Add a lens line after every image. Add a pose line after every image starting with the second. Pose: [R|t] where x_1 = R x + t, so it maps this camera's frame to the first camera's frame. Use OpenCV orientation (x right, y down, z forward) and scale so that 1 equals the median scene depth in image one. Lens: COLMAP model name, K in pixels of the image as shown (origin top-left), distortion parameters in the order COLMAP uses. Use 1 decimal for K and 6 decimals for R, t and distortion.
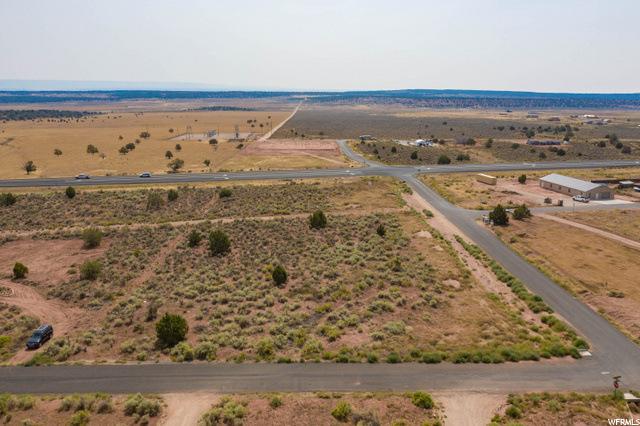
lens RADIAL K [[504.1, 0, 319.9], [0, 504.1, 214.1], [0, 0, 1]] dist [-0.006037, -0.002555]
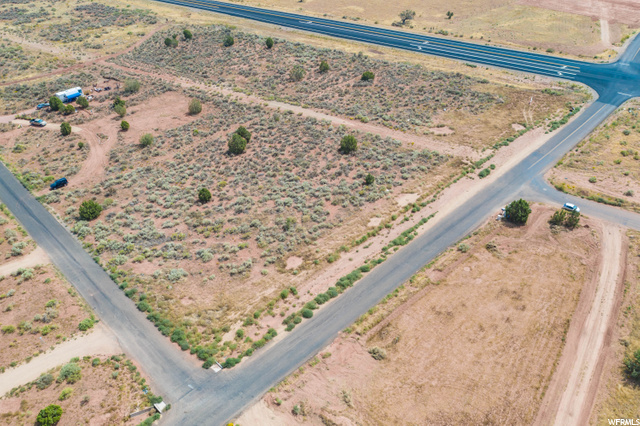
lens RADIAL K [[504.1, 0, 318.9], [0, 504.1, 211.8], [0, 0, 1]] dist [-0.006037, -0.002555]
pose [[0.691911, 0.418558, -0.588275, 0.517942], [-0.149380, 0.880168, 0.450544, -0.269851], [0.706360, -0.223859, 0.671522, 0.176095]]
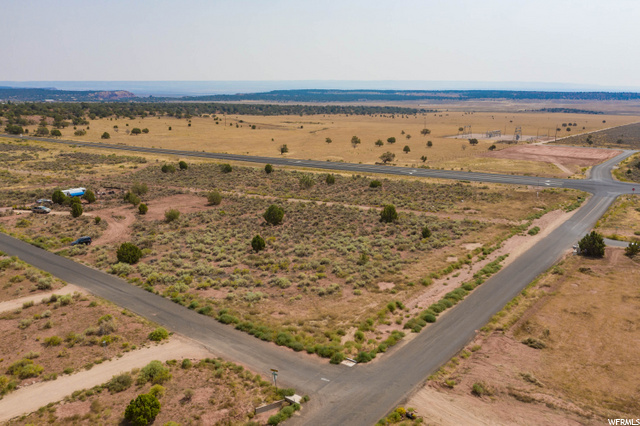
lens RADIAL K [[504.1, 0, 318.6], [0, 504.1, 212.8], [0, 0, 1]] dist [-0.006037, -0.002555]
pose [[0.780975, 0.151921, -0.605803, 0.413471], [-0.153364, 0.986915, 0.049785, -0.017287], [0.605440, 0.054027, 0.794055, 0.079385]]
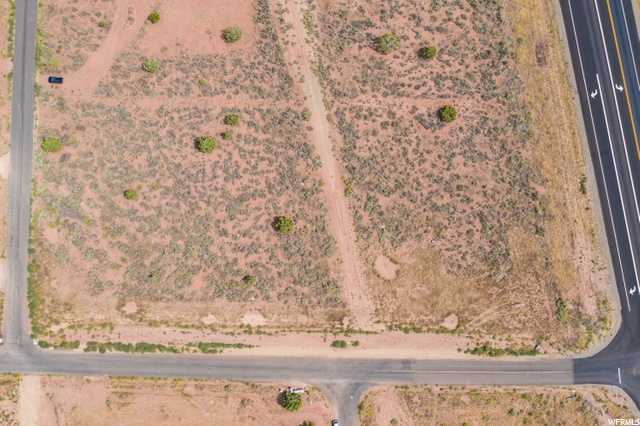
lens RADIAL K [[504.1, 0, 320.8], [0, 504.1, 213.9], [0, 0, 1]] dist [-0.006037, -0.002555]
pose [[-0.035642, 0.999316, -0.009892, -0.015575], [-0.218978, 0.001849, 0.975728, -0.842701], [0.975079, 0.036943, 0.218762, 0.690381]]
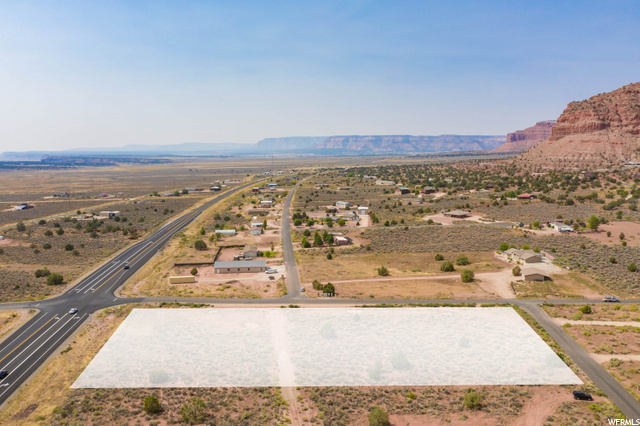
lens RADIAL K [[504.1, 0, 319.7], [0, 504.1, 212.5], [0, 0, 1]] dist [-0.006037, -0.002555]
pose [[0.099135, -0.134104, 0.985996, -0.985000], [0.258955, 0.960213, 0.104561, -0.335356], [-0.960789, 0.244963, 0.129917, 0.639193]]
